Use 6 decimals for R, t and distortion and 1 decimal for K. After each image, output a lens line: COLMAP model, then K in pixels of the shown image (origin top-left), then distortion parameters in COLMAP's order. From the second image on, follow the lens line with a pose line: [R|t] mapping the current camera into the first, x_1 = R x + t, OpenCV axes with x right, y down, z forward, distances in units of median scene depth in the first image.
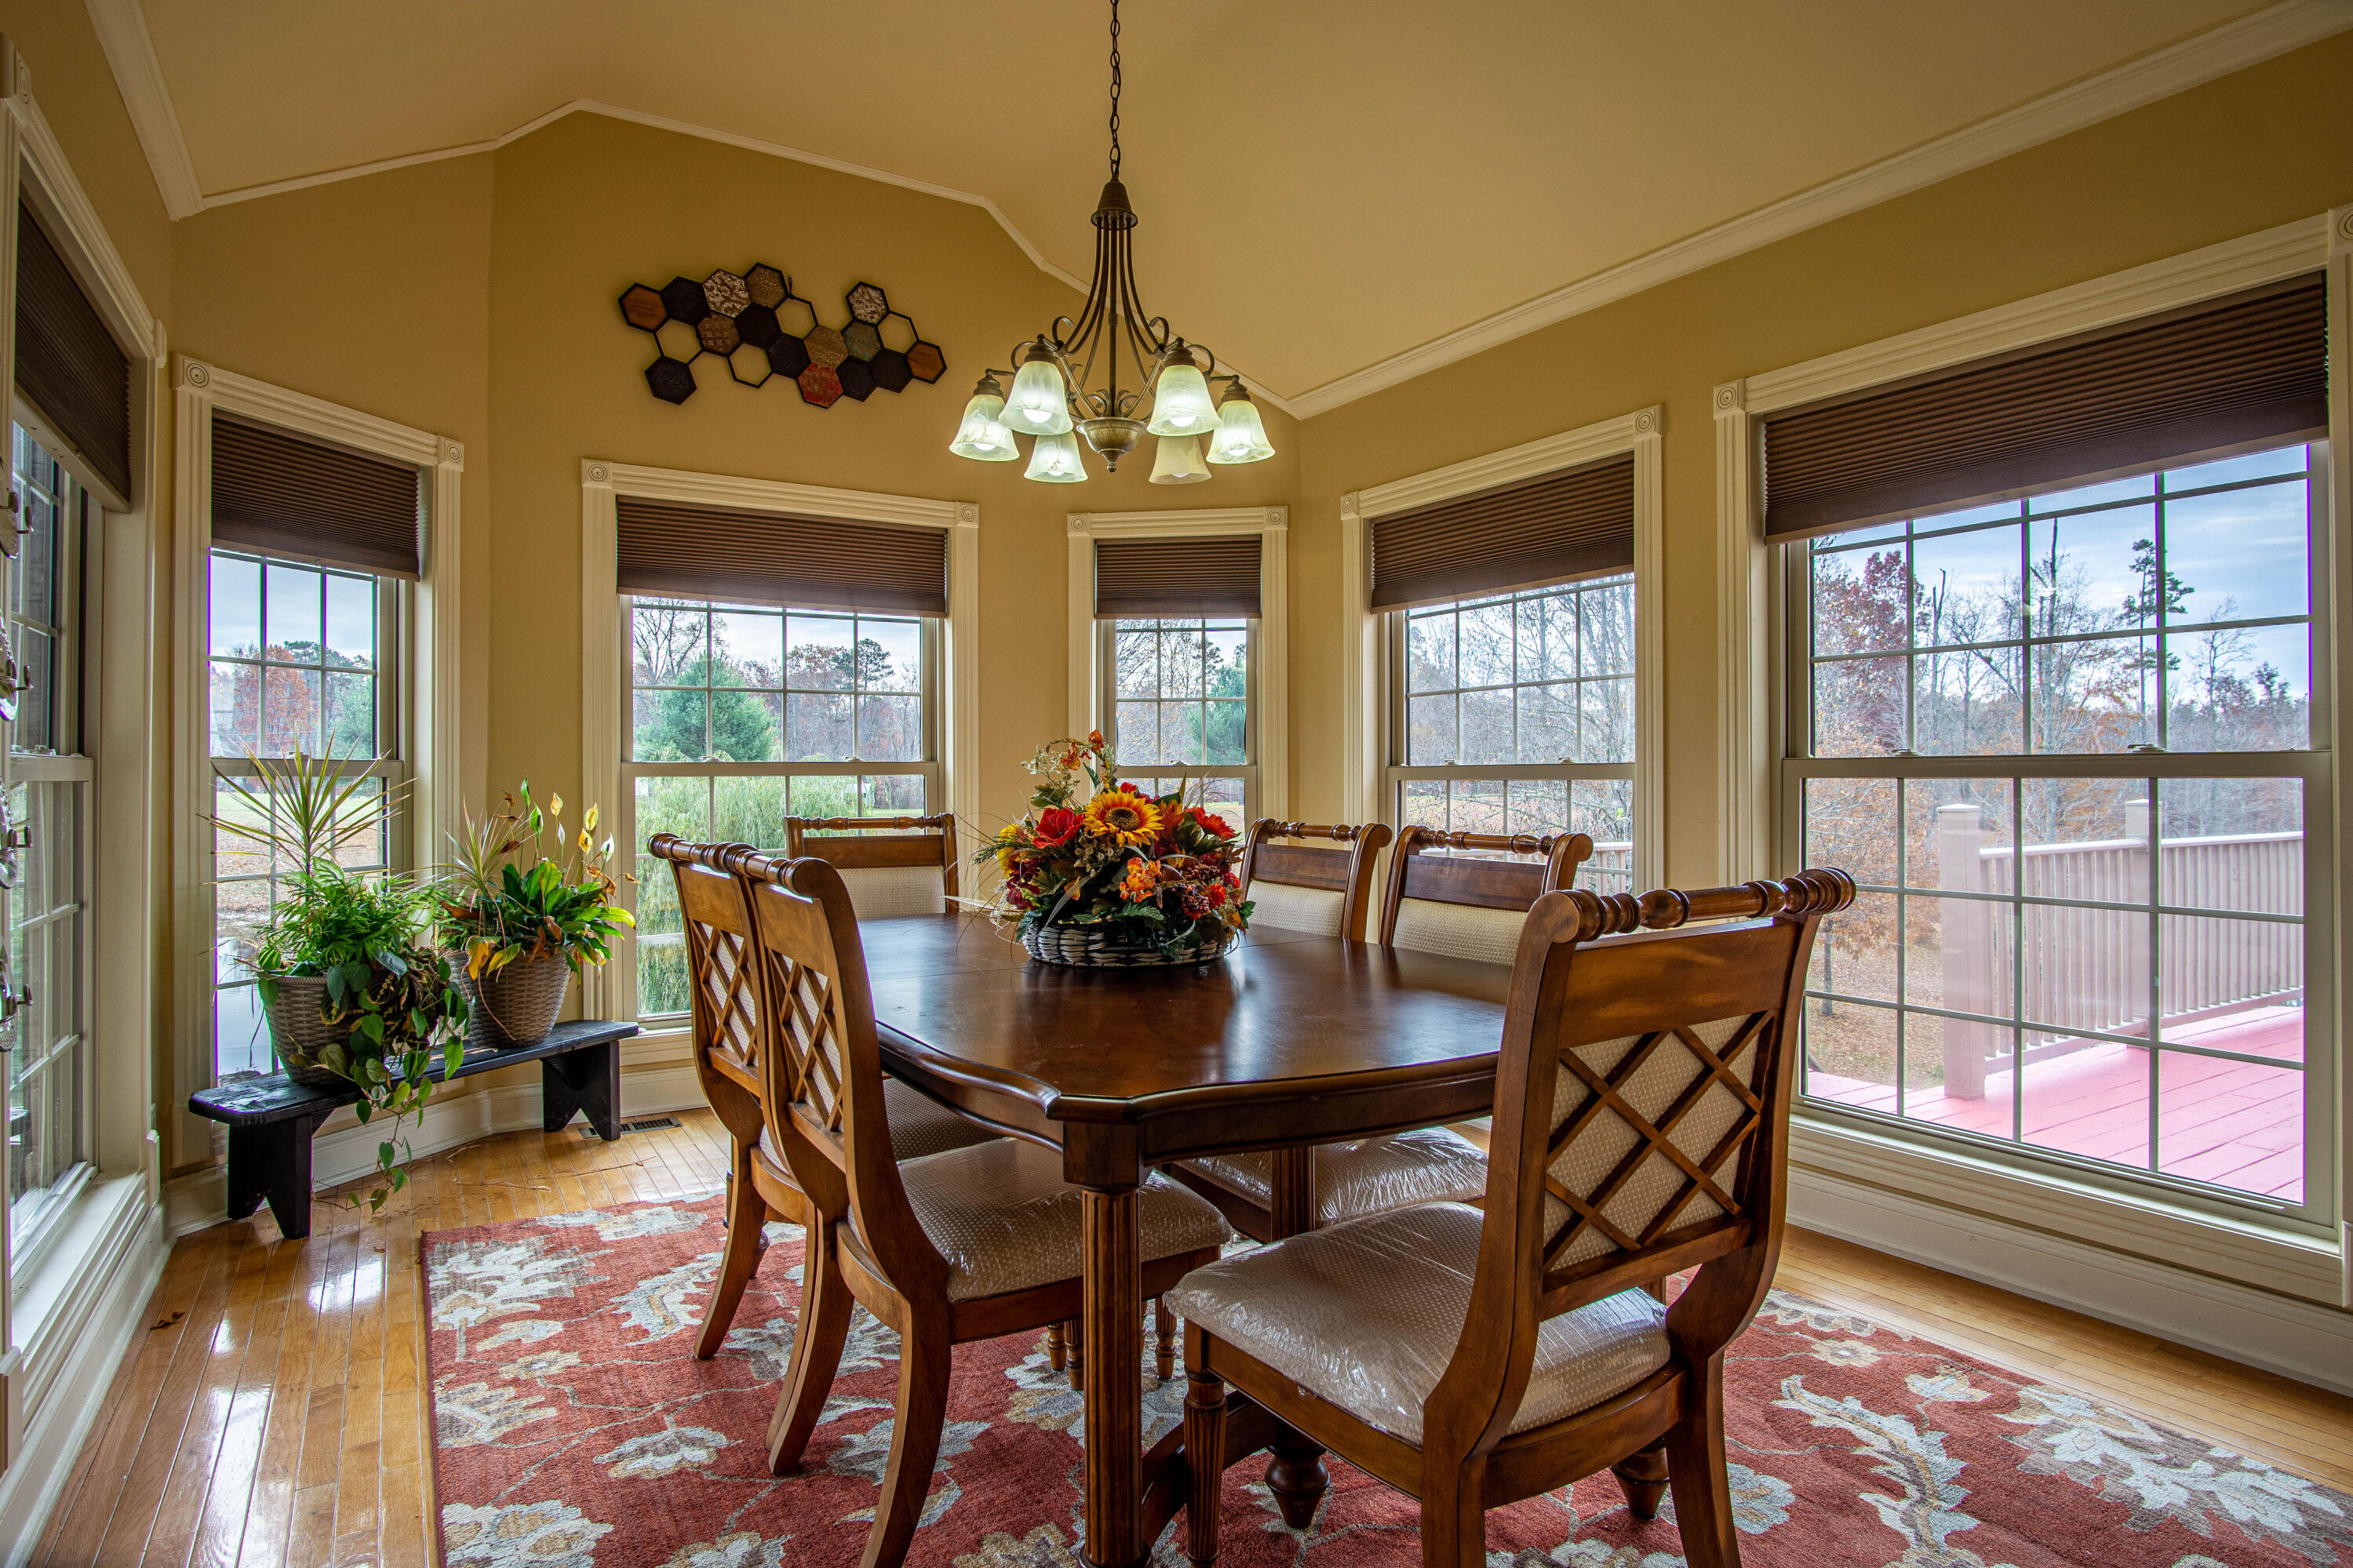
lens RADIAL K [[1281.4, 0, 1185.9], [0, 1281.4, 774.6], [0, 0, 1]] dist [-0.024484, 0.000815]
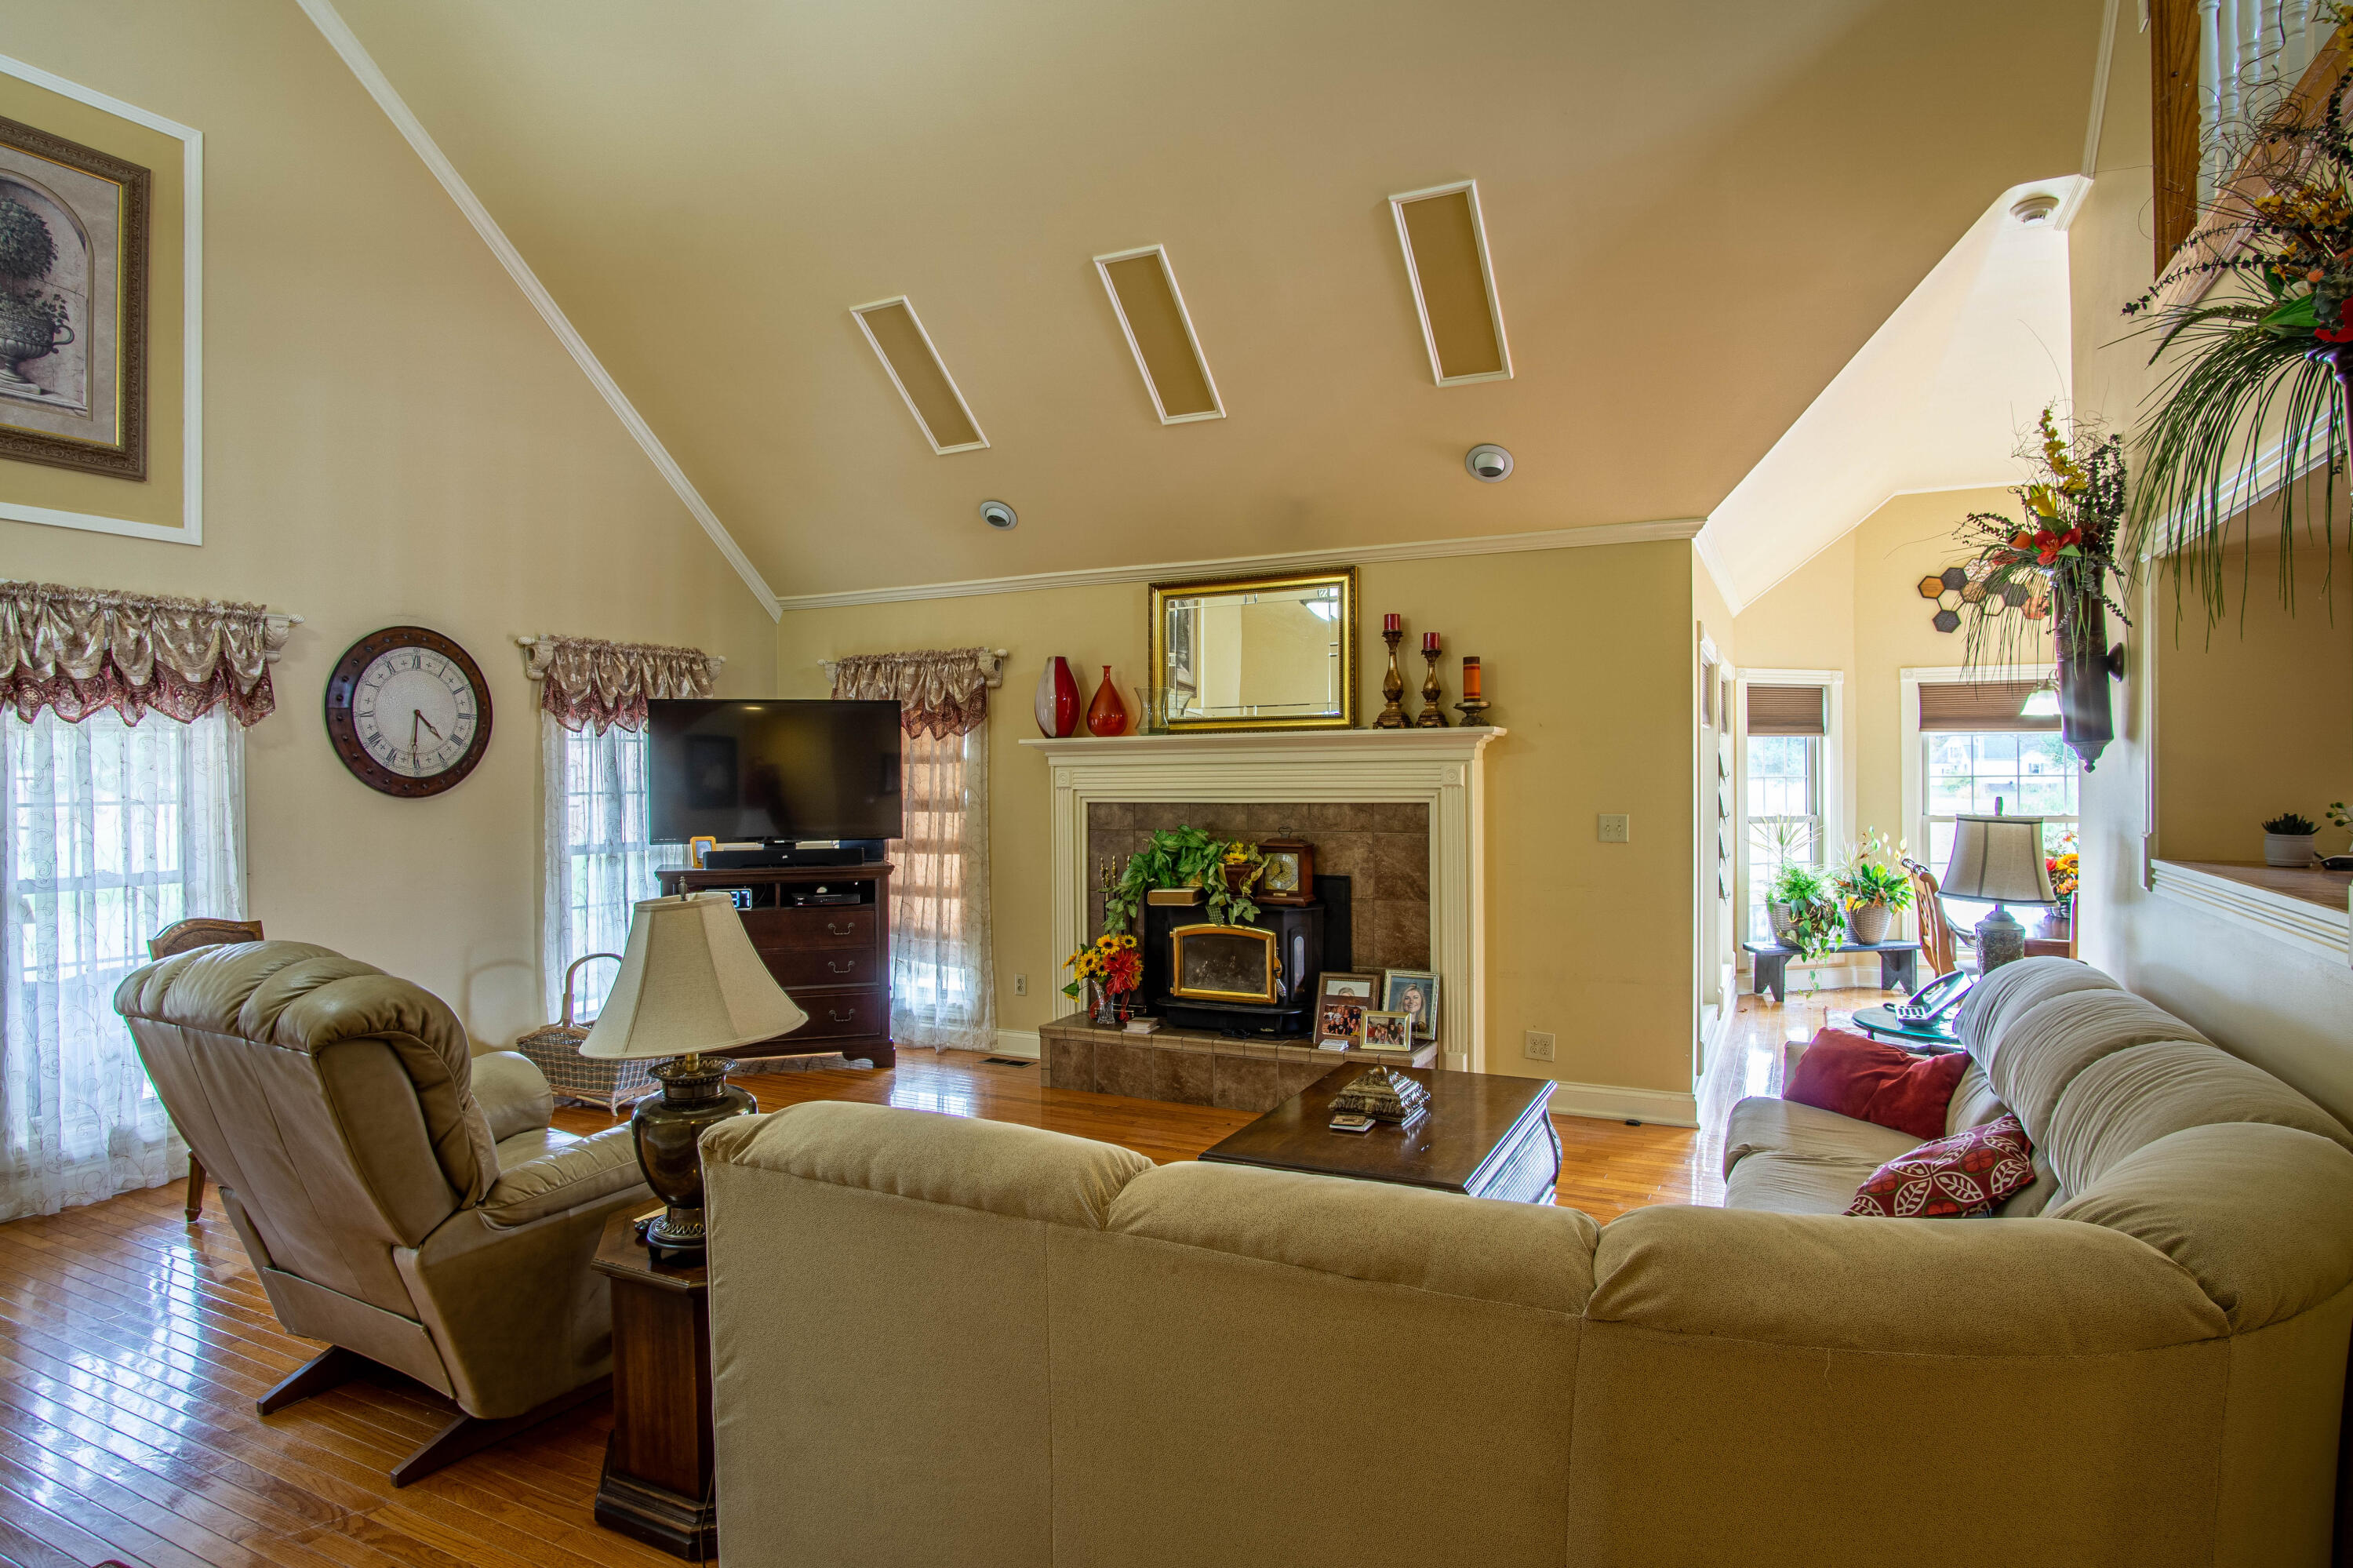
lens RADIAL K [[1281.6, 0, 1183.5], [0, 1281.6, 777.2], [0, 0, 1]] dist [-0.024484, 0.000815]
pose [[0.526648, 0.001929, -0.850081, 0.760754], [0.010050, 0.999913, 0.008495, -0.115657], [0.850024, -0.013017, 0.526583, -1.228279]]
